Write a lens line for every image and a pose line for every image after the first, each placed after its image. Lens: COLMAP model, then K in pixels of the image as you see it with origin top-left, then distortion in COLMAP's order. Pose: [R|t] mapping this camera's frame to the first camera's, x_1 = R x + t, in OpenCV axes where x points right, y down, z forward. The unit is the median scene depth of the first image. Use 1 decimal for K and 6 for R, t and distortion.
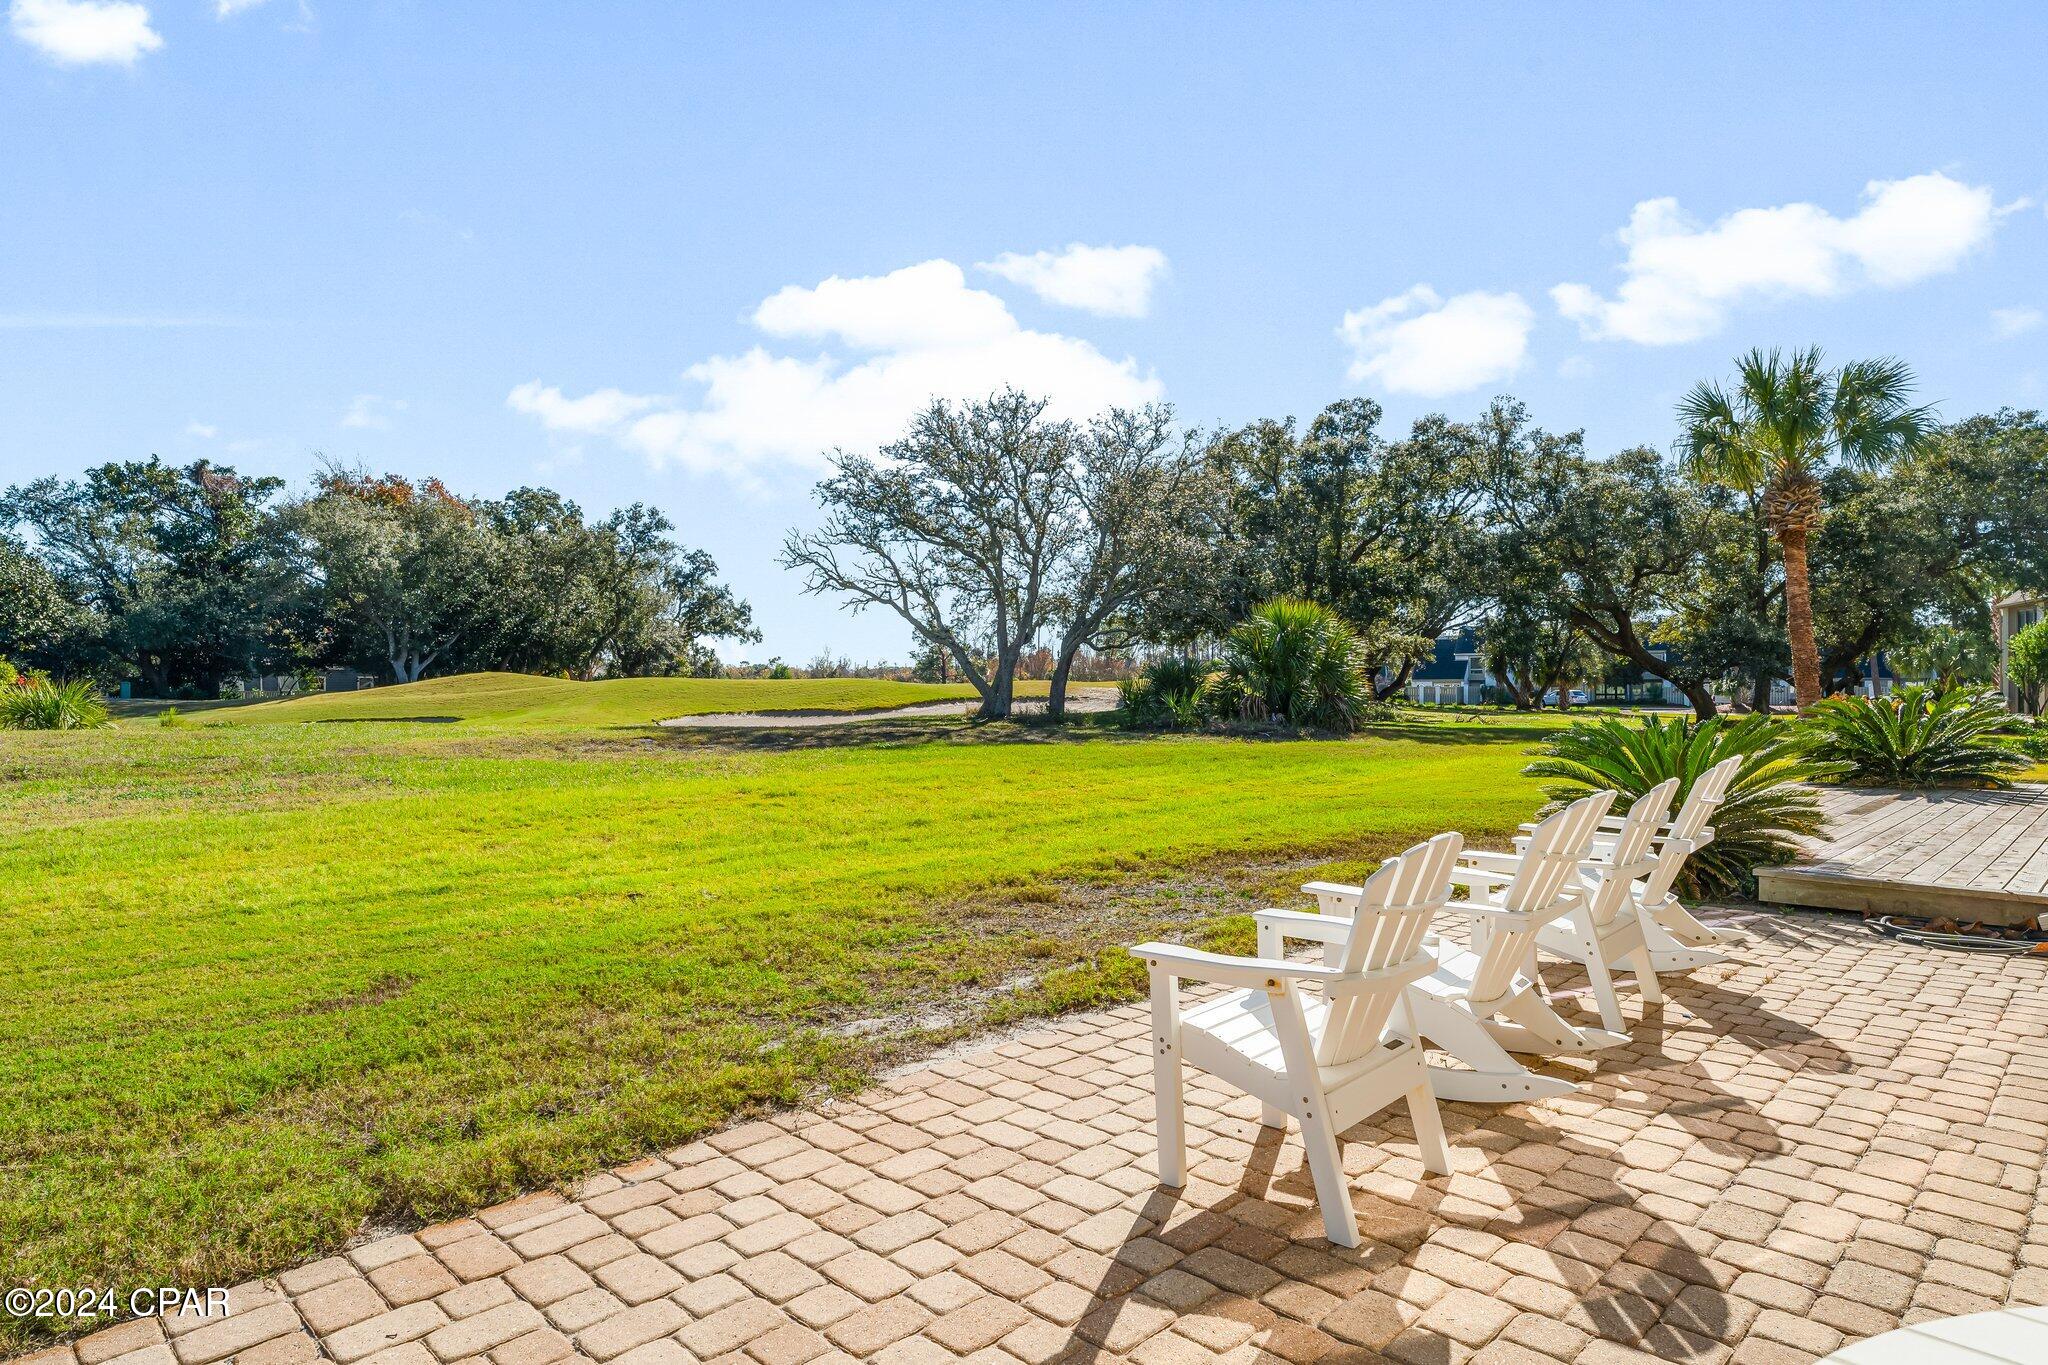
lens RADIAL K [[1170.5, 0, 1022.0], [0, 1170.5, 681.2], [0, 0, 1]] dist [0.007502, -0.001160]
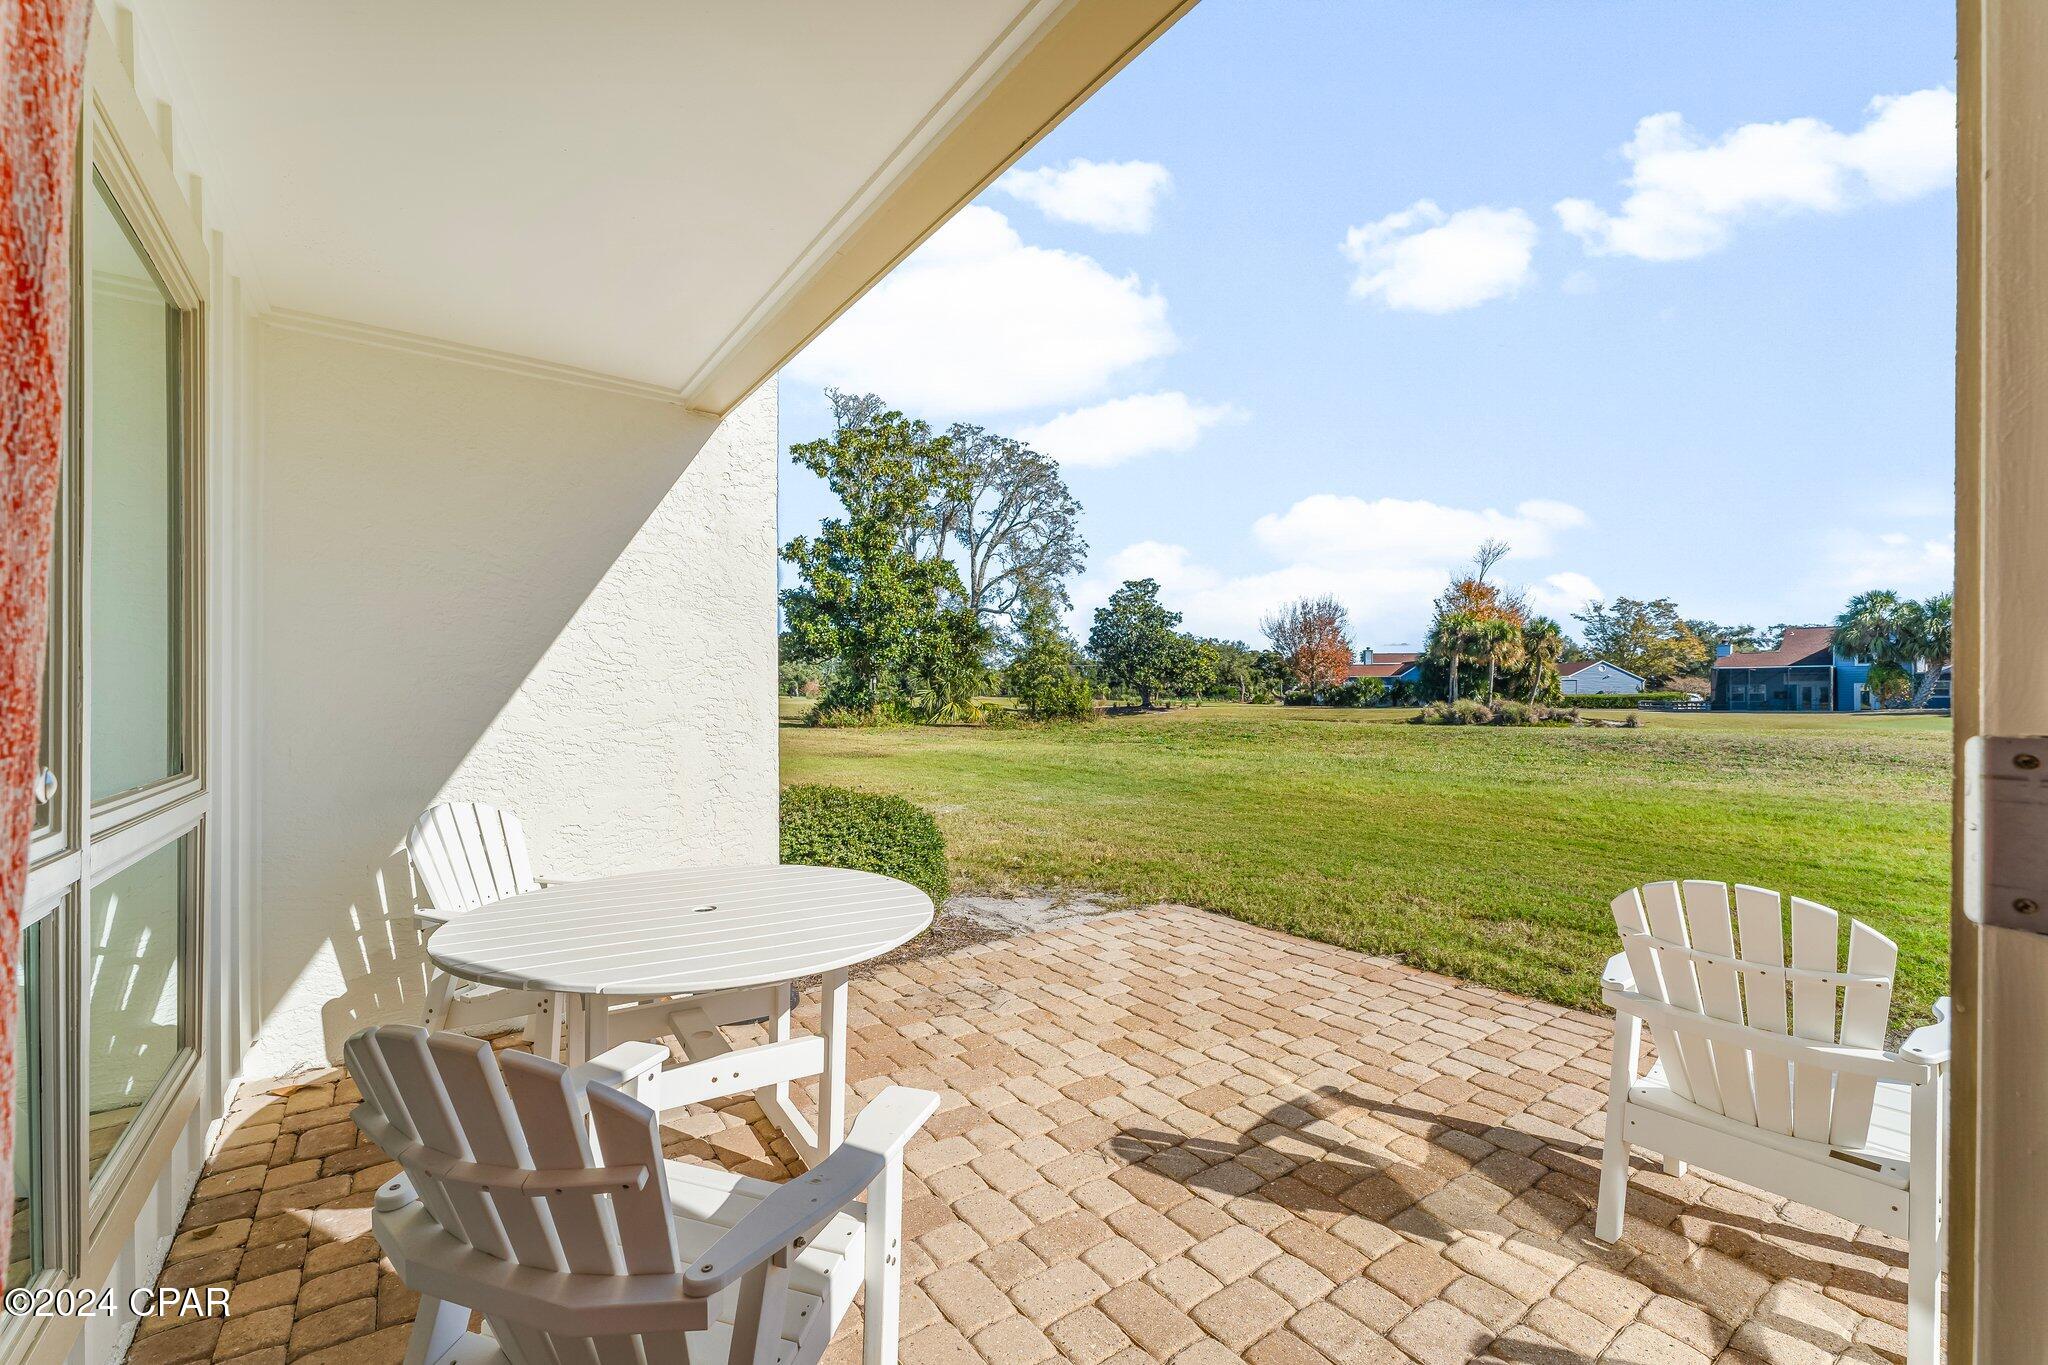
lens RADIAL K [[843.8, 0, 1027.8], [0, 843.8, 693.0], [0, 0, 1]] dist [0.002031, -0.000204]
pose [[-0.155527, -0.000598, -0.987831, 1.071154], [-0.002076, 0.999998, -0.000278, -0.011831], [0.987829, 0.002007, -0.155528, 0.575630]]
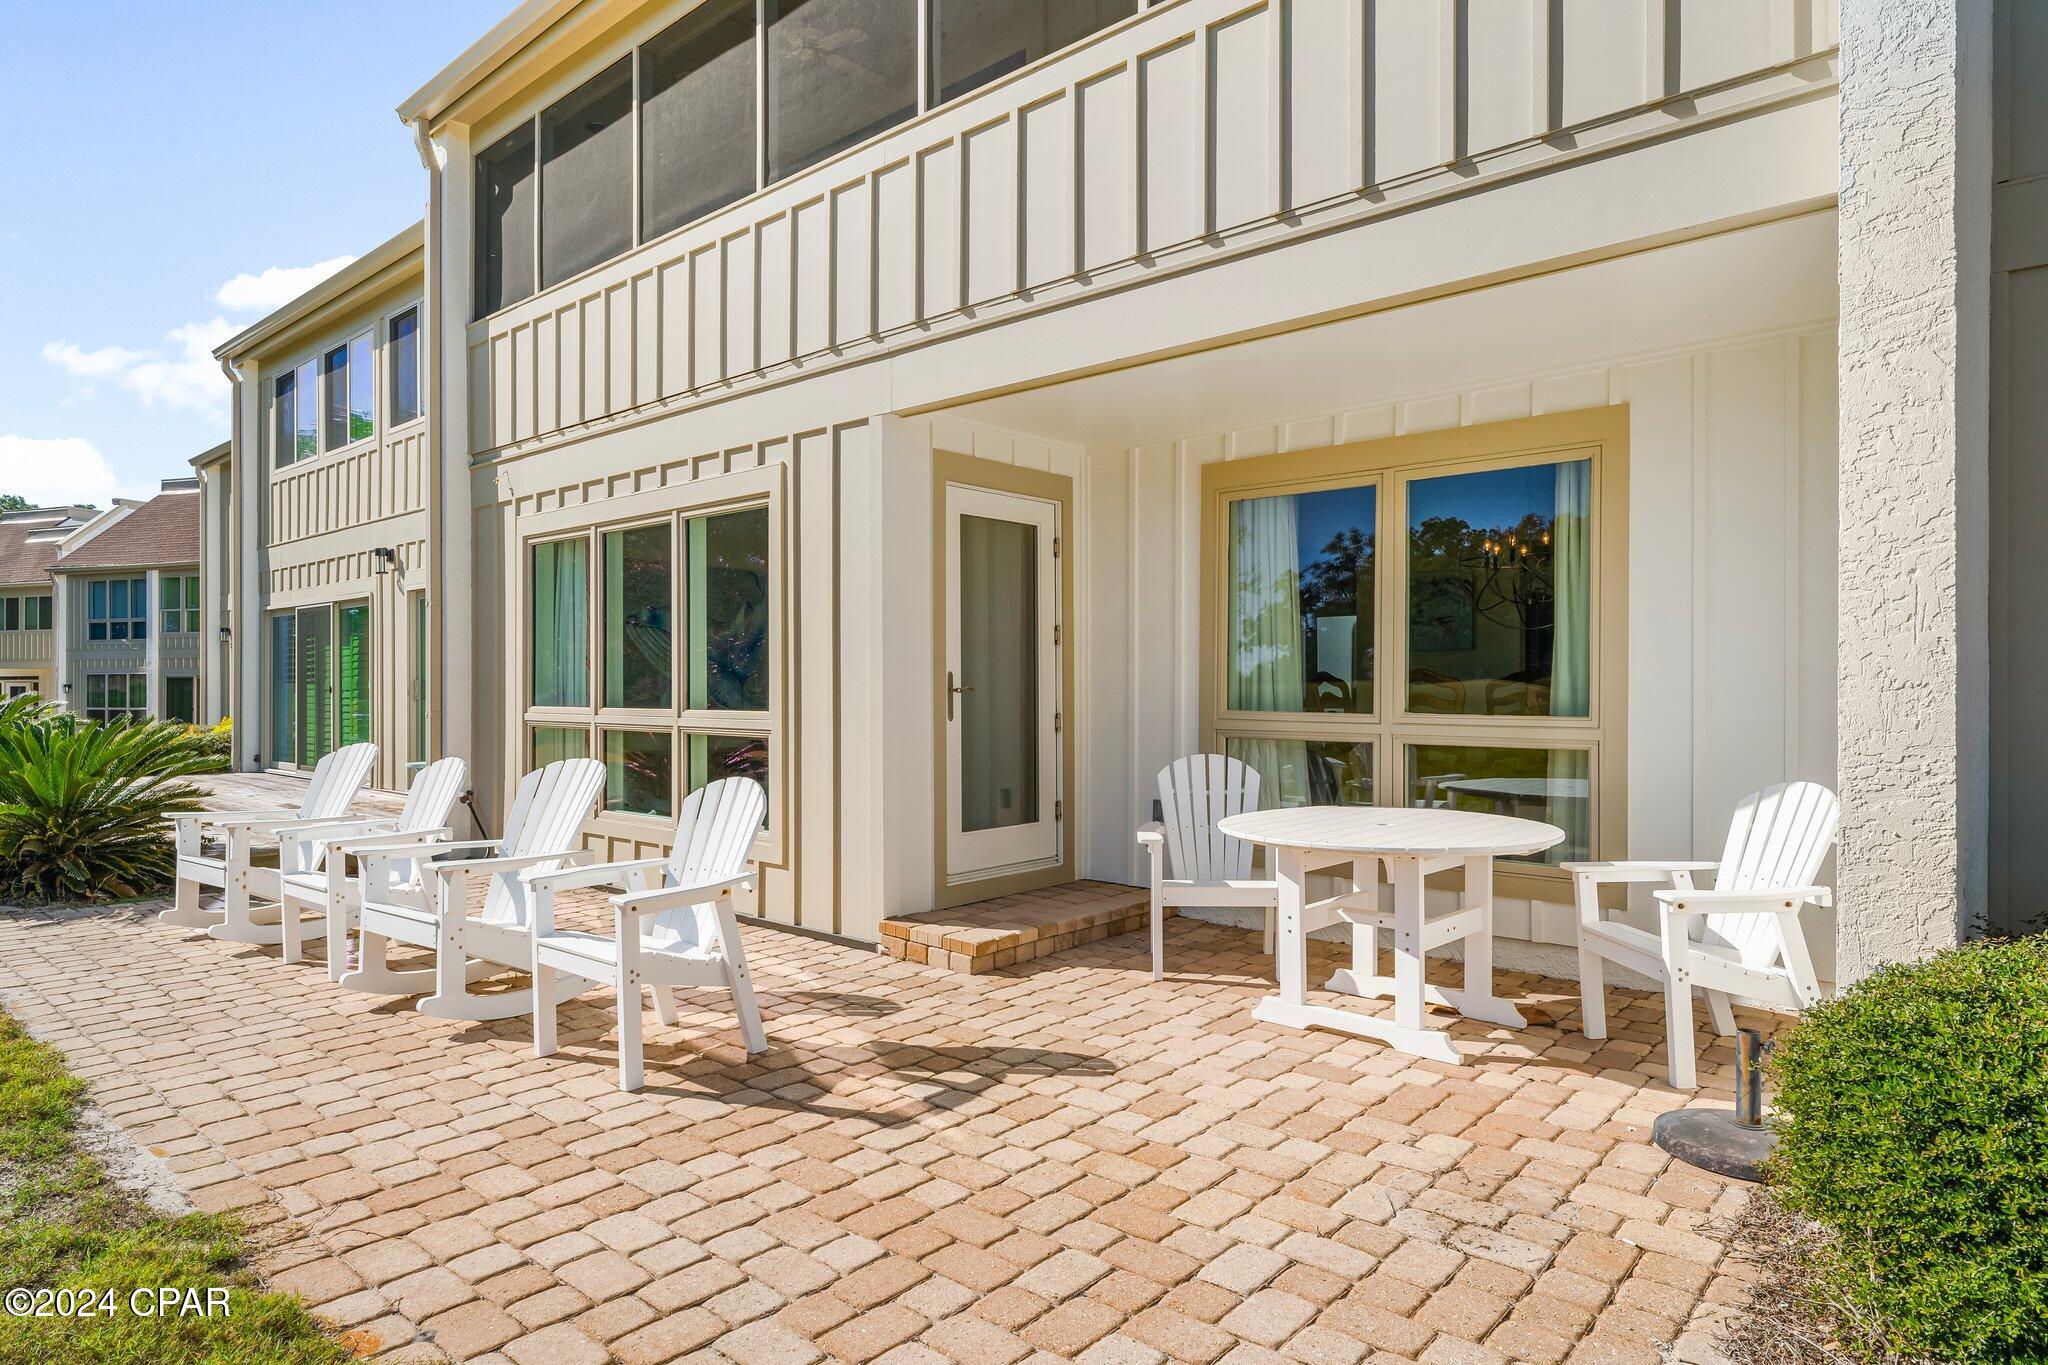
lens RADIAL K [[1170.5, 0, 1010.2], [0, 1170.5, 693.7], [0, 0, 1]] dist [0.007502, -0.001160]
pose [[-0.058372, 0.006311, 0.998275, -1.206956], [-0.007453, 0.999949, -0.006758, 0.024429], [-0.998267, -0.007835, -0.058322, 0.736690]]
